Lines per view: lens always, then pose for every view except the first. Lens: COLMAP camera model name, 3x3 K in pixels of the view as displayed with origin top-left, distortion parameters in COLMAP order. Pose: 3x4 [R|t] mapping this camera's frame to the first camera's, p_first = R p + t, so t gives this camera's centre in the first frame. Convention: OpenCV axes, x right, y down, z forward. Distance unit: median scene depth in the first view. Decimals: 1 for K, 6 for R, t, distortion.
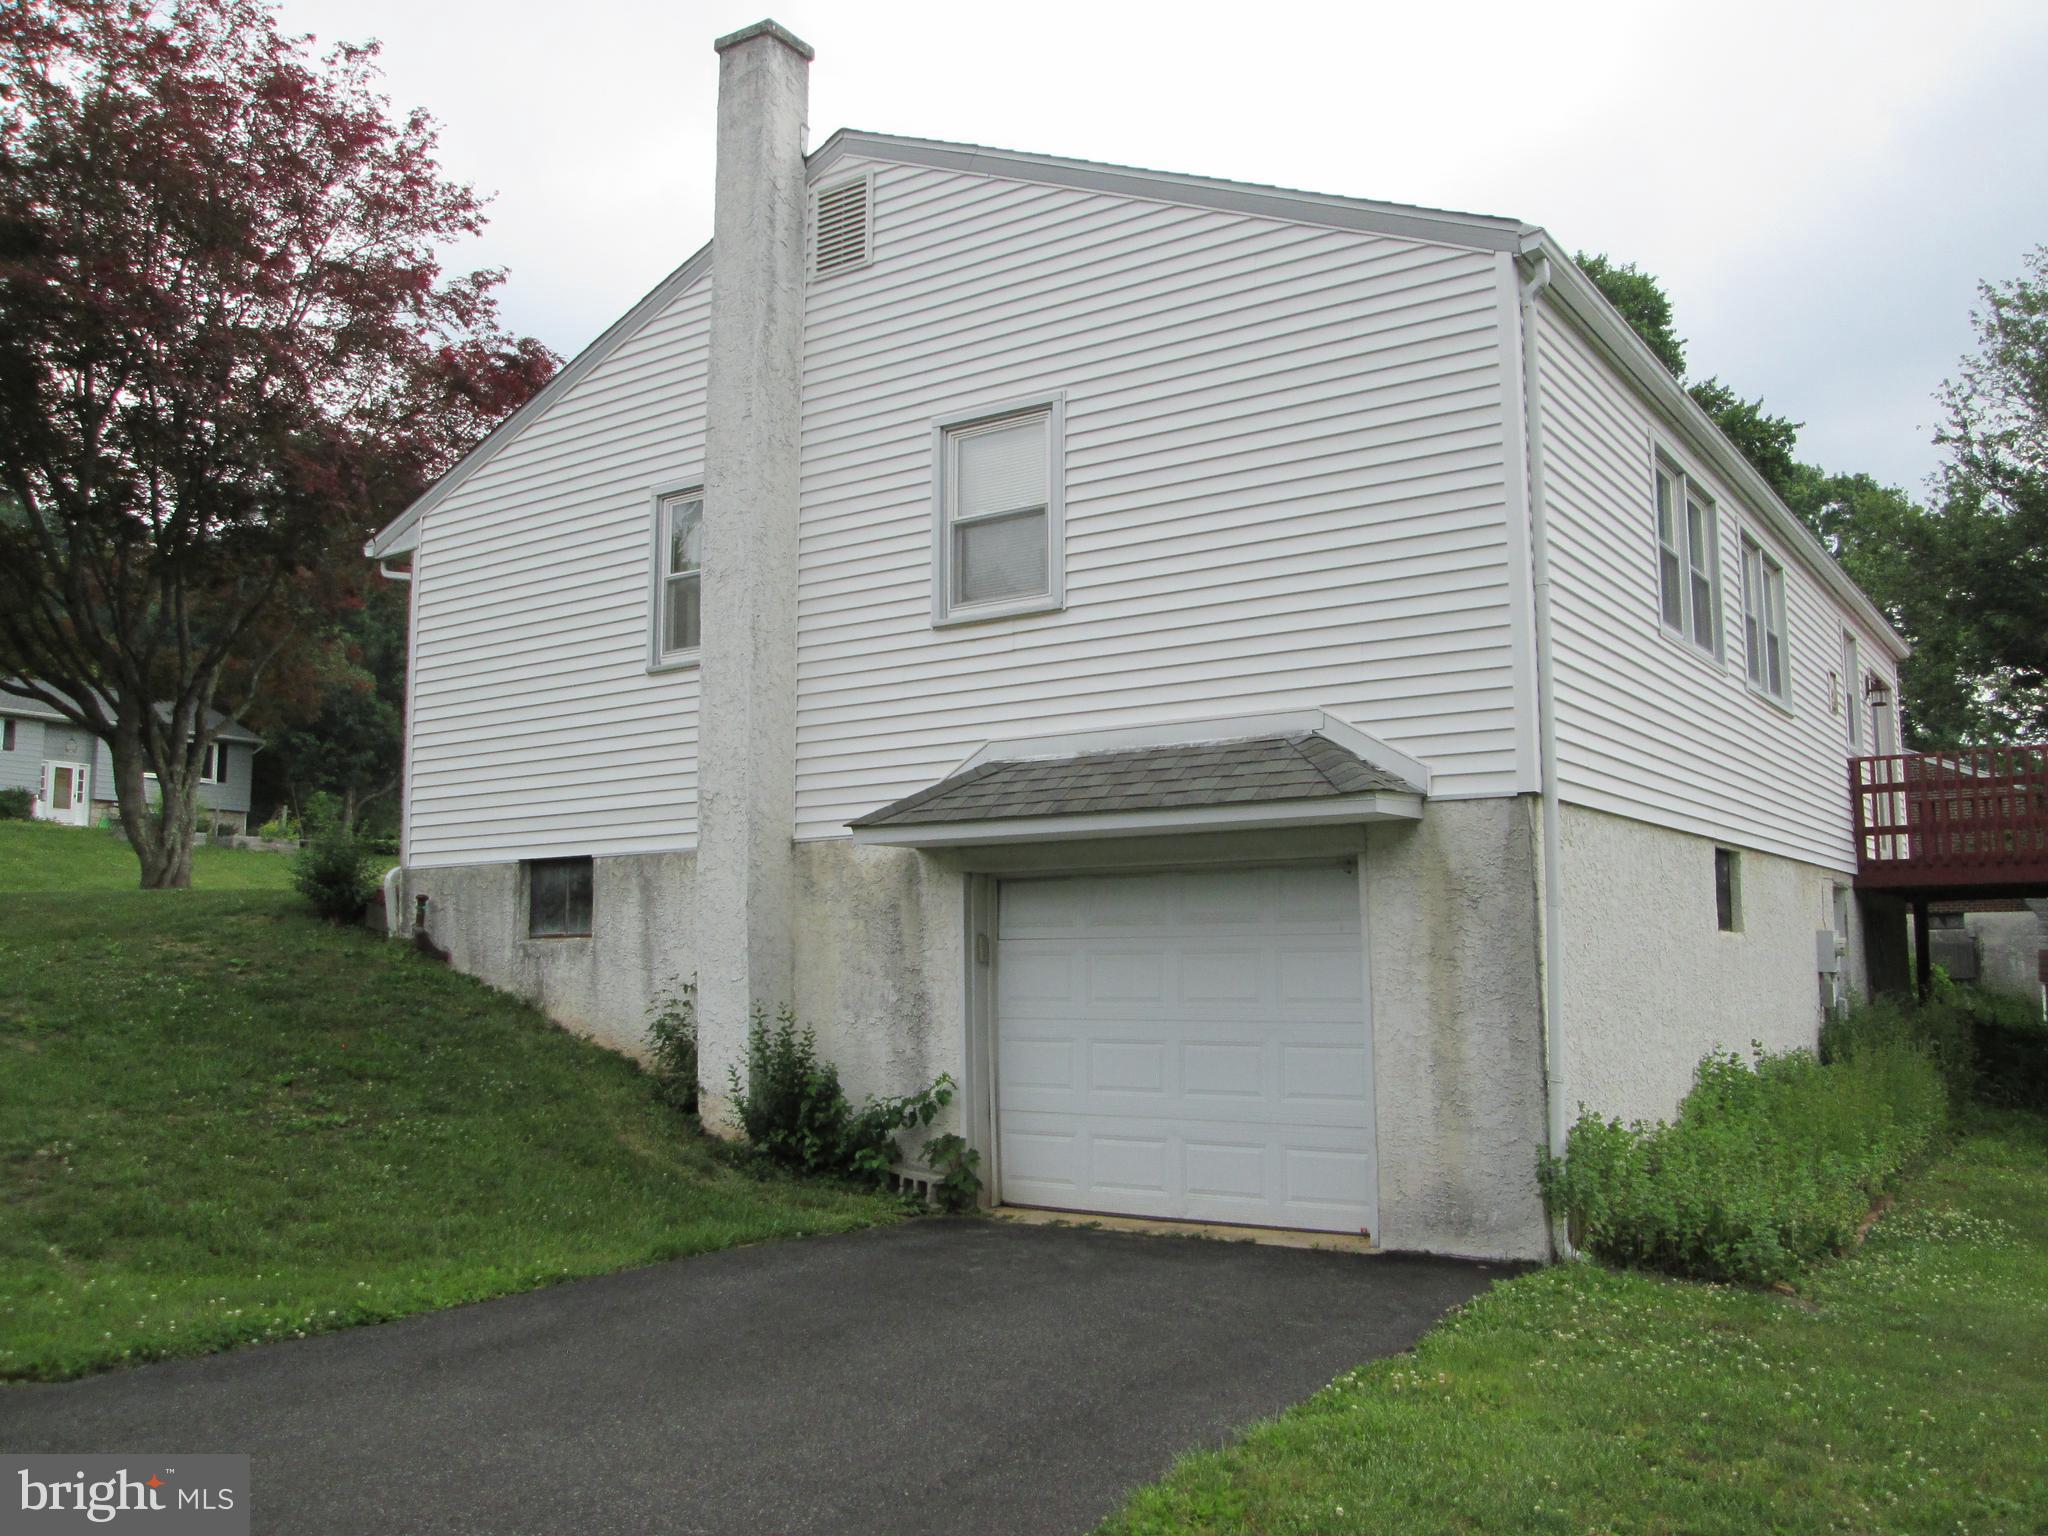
lens RADIAL K [[1705.0, 0, 1024.0], [0, 1705.0, 768.0], [0, 0, 1]] dist [-0.059463, 0.002699]
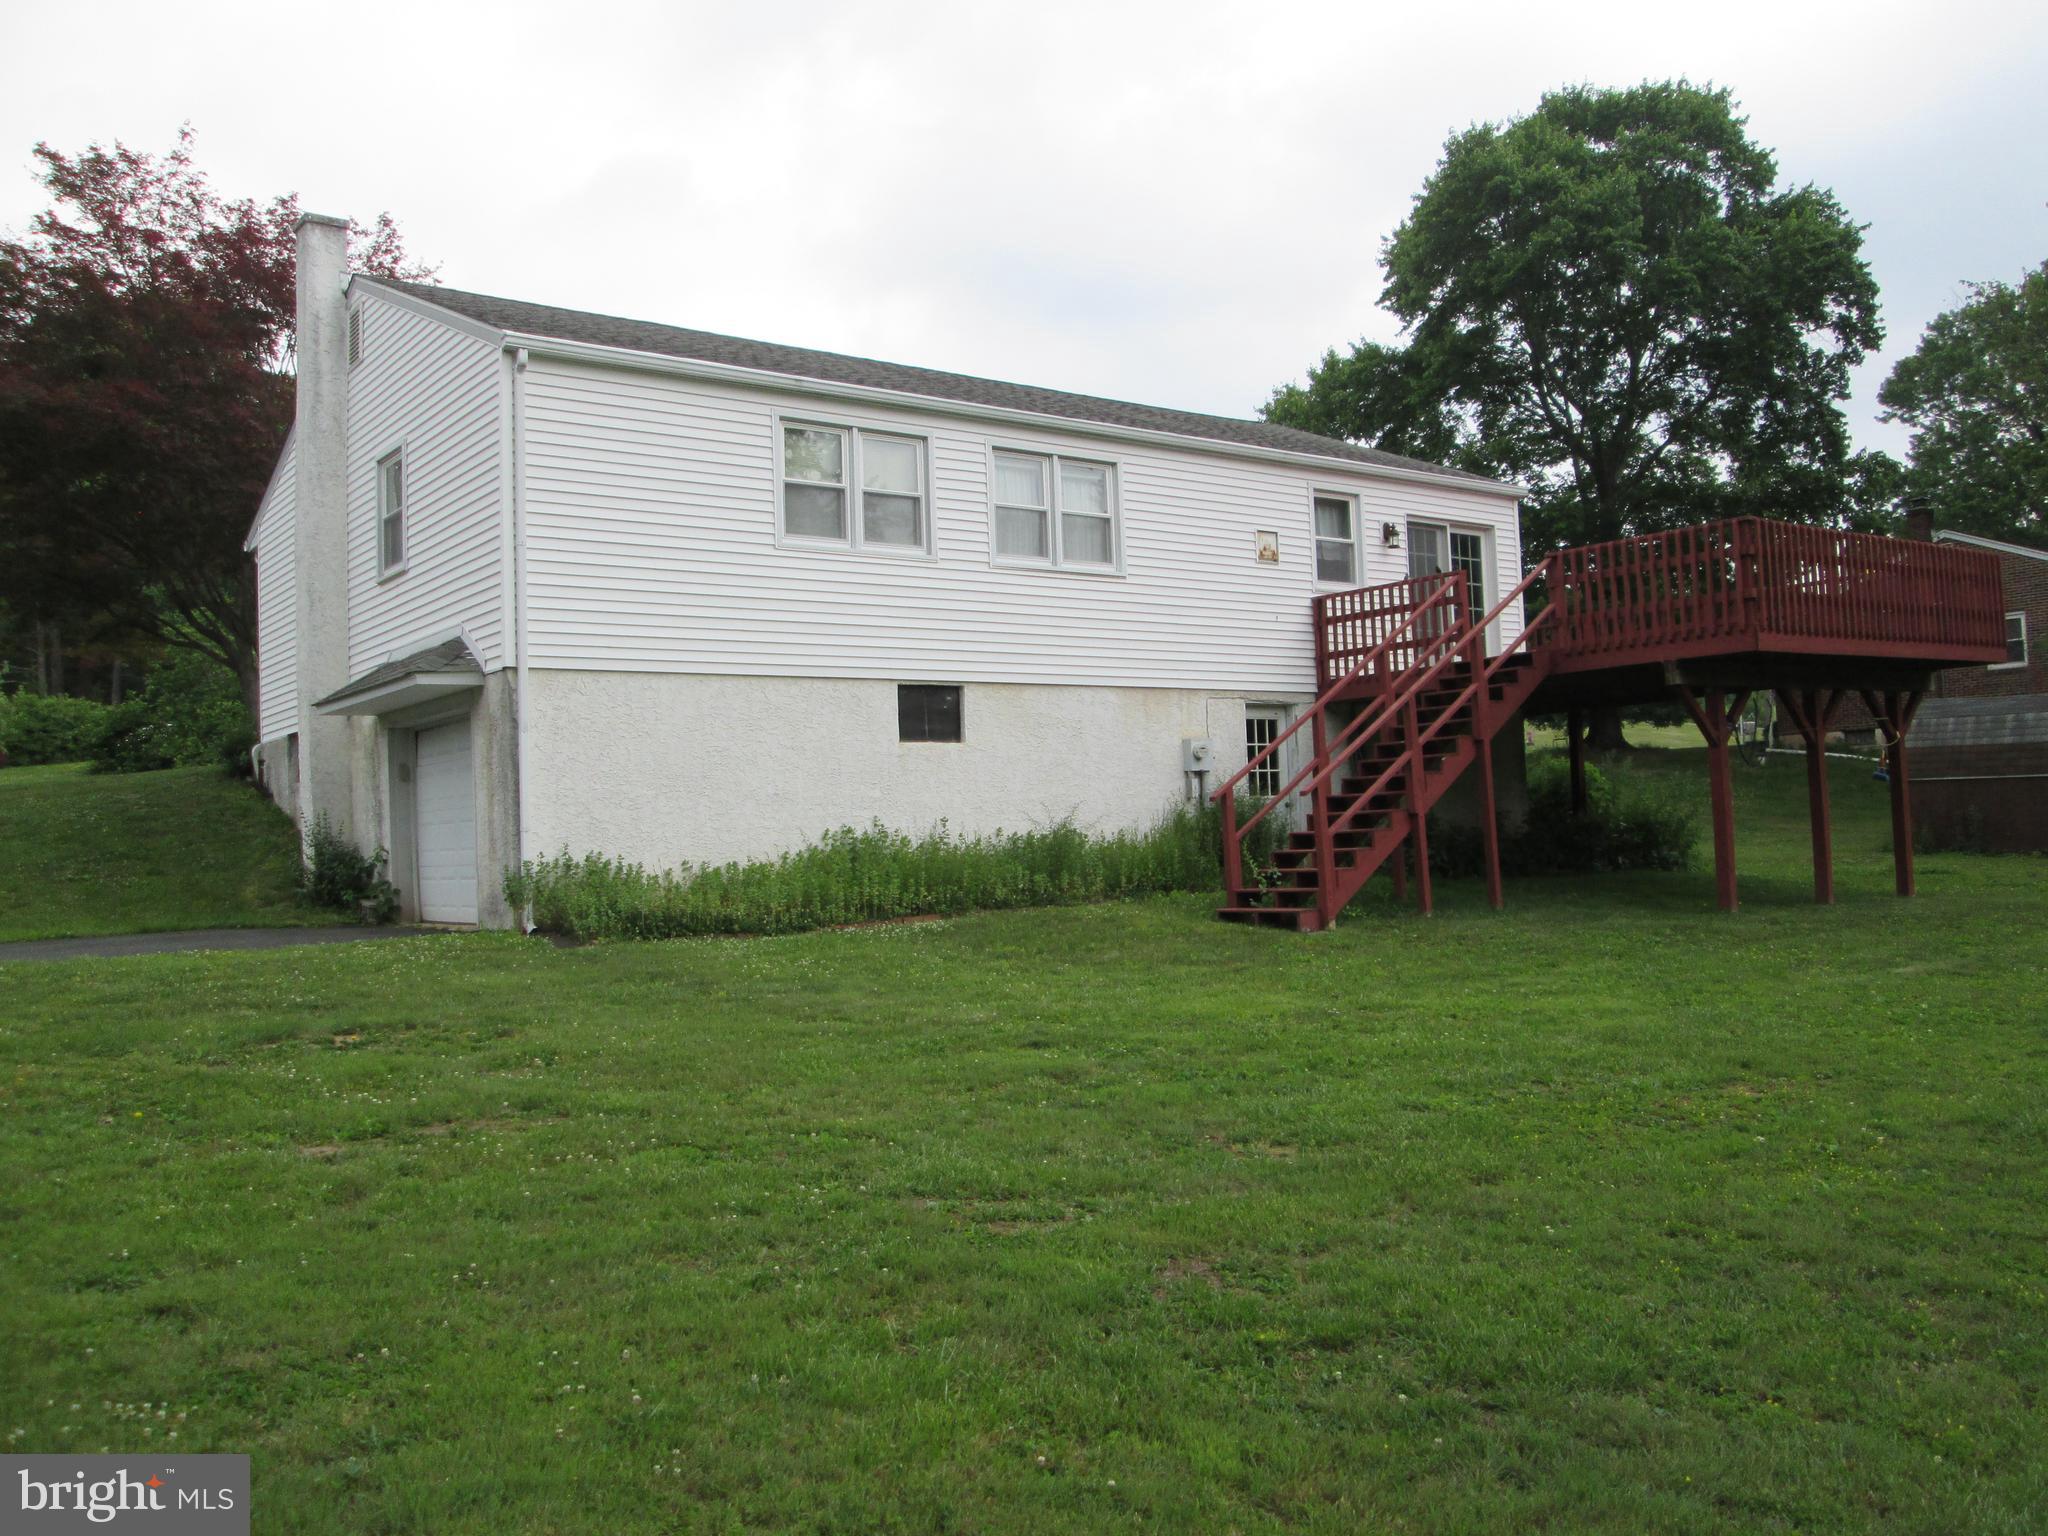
lens RADIAL K [[1672.4, 0, 989.8], [0, 1672.4, 762.6], [0, 0, 1]] dist [-0.066782, 0.041833]
pose [[0.946994, -0.043515, -0.318290, 0.942079], [0.069289, 0.995130, 0.070106, 0.018563], [0.313690, -0.088444, 0.945398, -0.340795]]
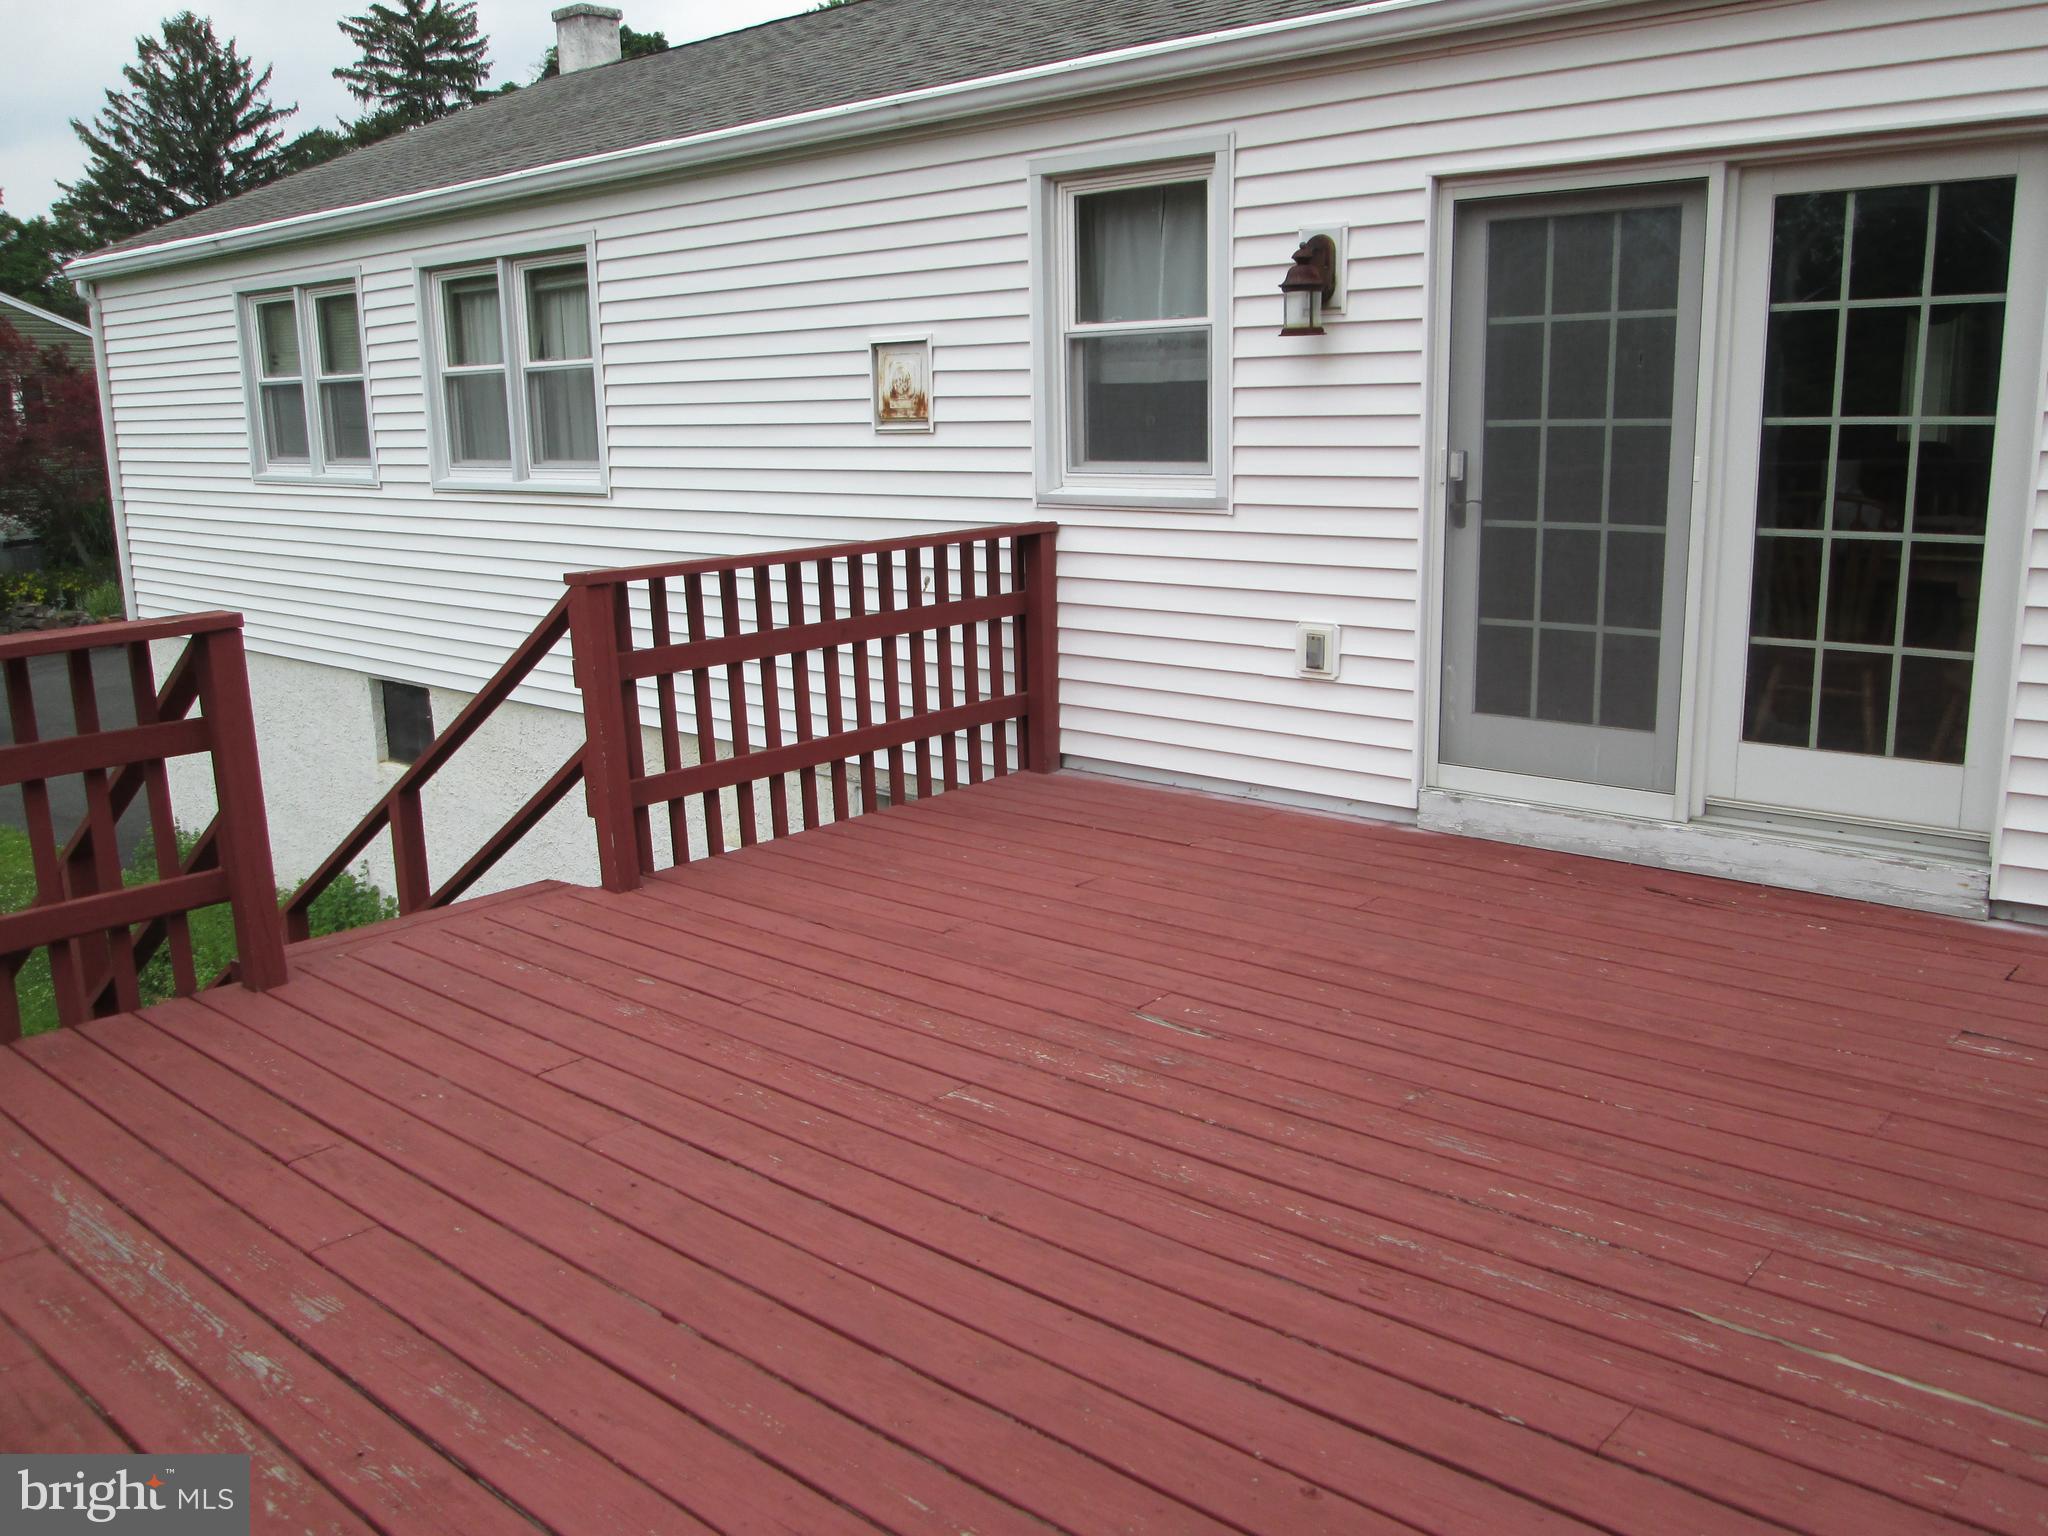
lens RADIAL K [[1705.0, 0, 1024.0], [0, 1705.0, 768.0], [0, 0, 1]] dist [-0.059463, 0.002699]
pose [[-0.129826, 0.205493, -0.970009, 1.300046], [0.127288, 0.973648, 0.189228, -0.038014], [0.983333, -0.098904, -0.152562, 1.511389]]
